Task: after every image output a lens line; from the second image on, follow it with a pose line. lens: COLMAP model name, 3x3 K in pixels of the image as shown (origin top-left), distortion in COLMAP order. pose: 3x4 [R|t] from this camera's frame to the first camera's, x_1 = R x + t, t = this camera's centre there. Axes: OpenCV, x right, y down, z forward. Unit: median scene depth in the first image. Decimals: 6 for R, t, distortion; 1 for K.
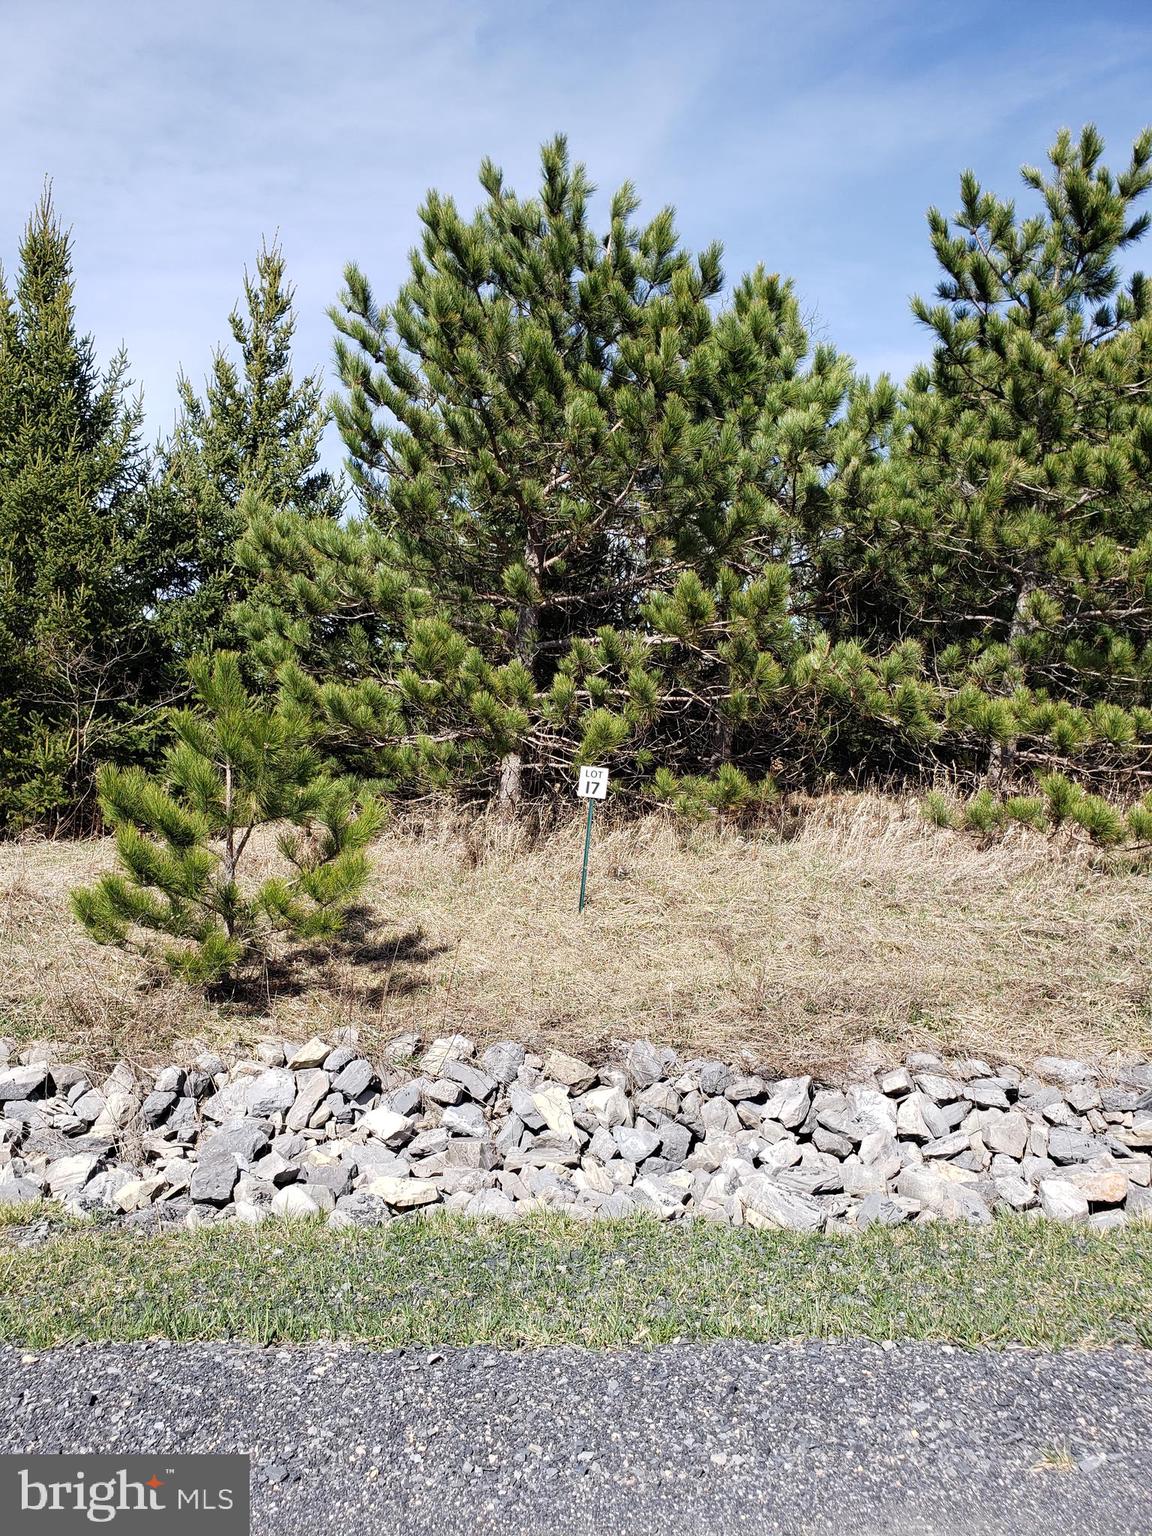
lens RADIAL K [[1160.7, 0, 576.0], [0, 1160.7, 768.0], [0, 0, 1]] dist [0.003993, 0.002050]
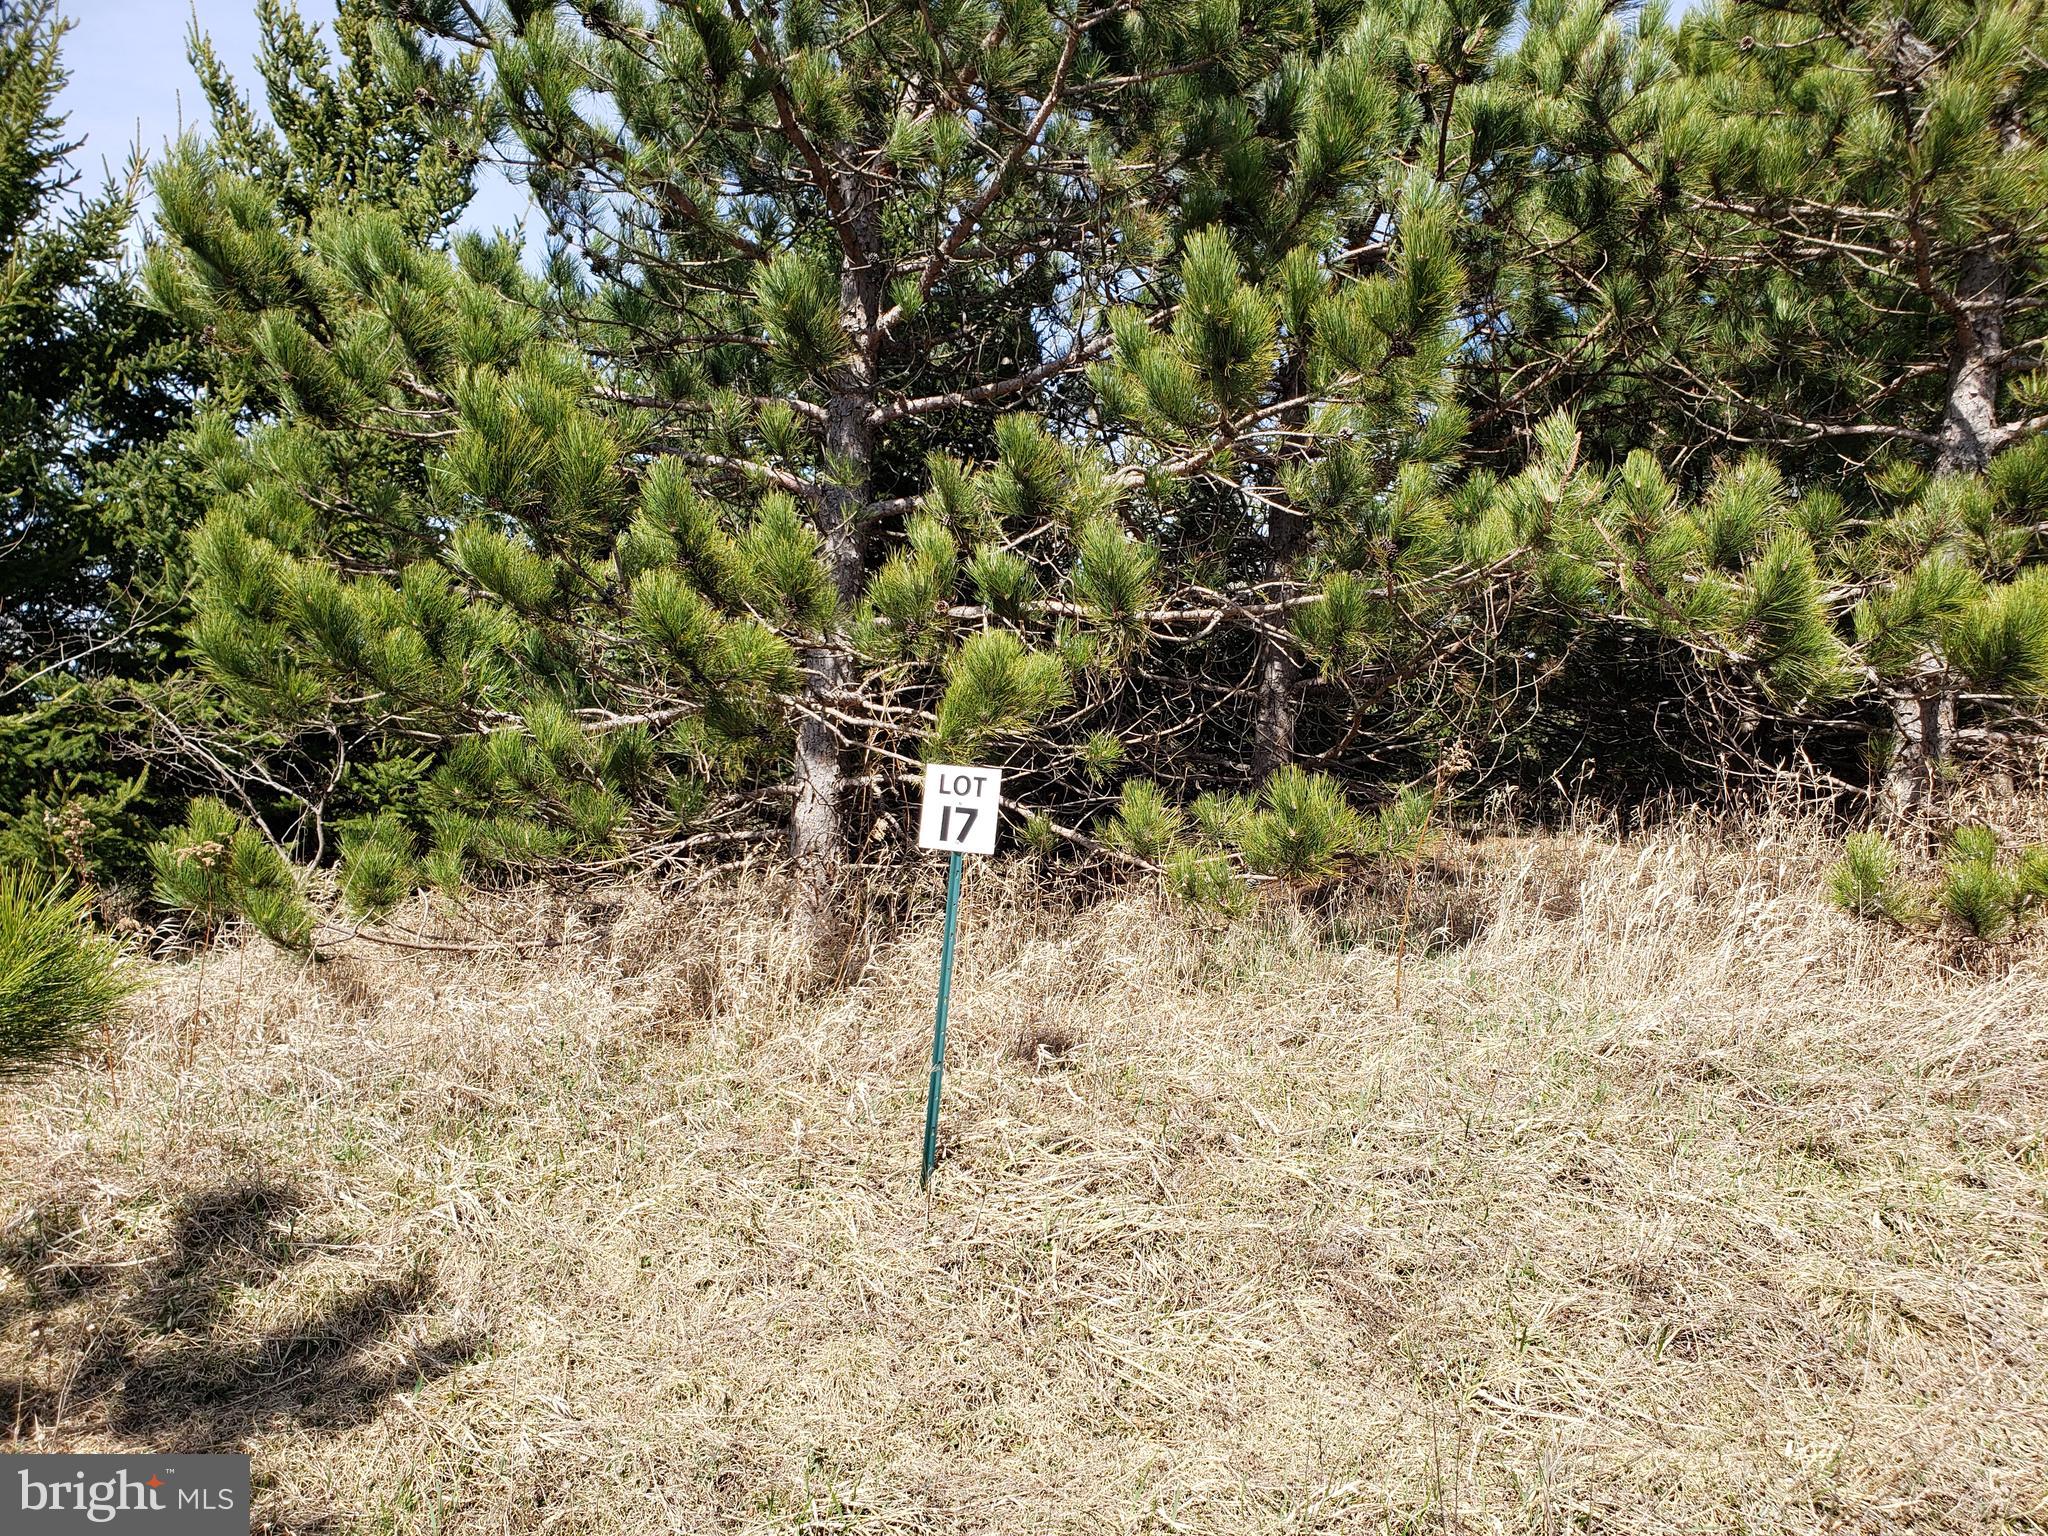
lens RADIAL K [[1547.6, 0, 1024.0], [0, 1547.6, 768.0], [0, 0, 1]] dist [0.003993, 0.002050]
pose [[0.999840, -0.016002, -0.007999, 0.033484], [0.015823, 0.999634, -0.021933, 0.009110], [0.008347, 0.021803, 0.999727, 0.460279]]
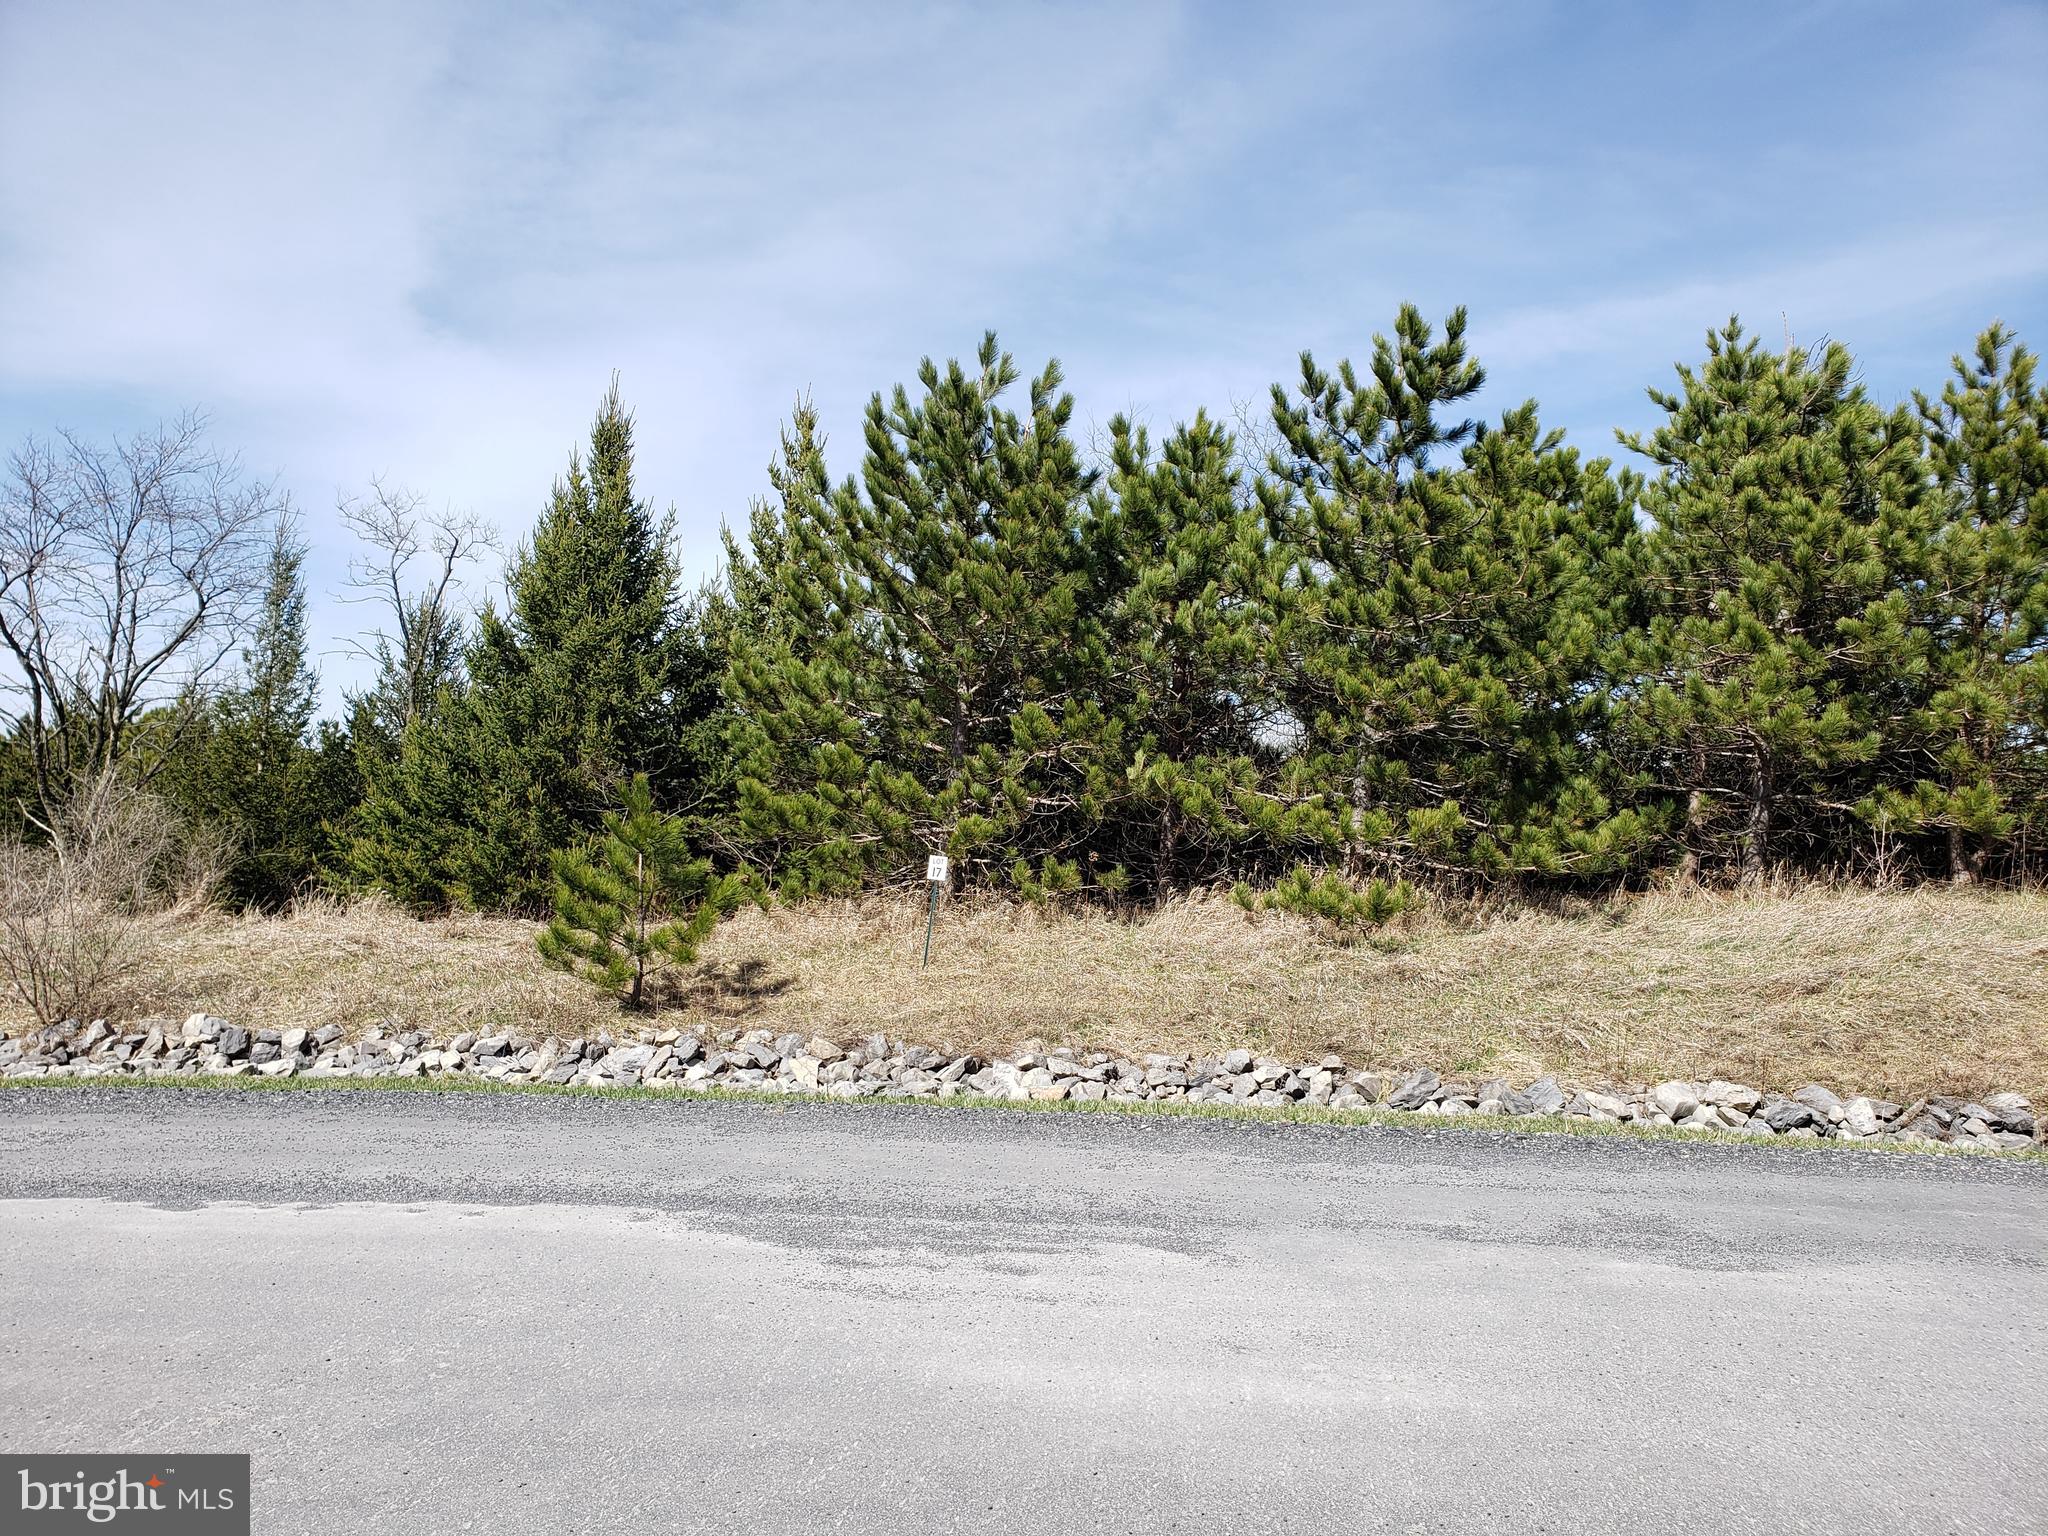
lens RADIAL K [[1618.0, 0, 1104.0], [0, 1618.0, 765.2], [0, 0, 1]] dist [0.084208, 0.000499]
pose [[0.975426, -0.017871, -0.219601, 0.526645], [0.001102, 0.997088, -0.076248, 0.031660], [0.220324, 0.074132, 0.972606, -0.652432]]
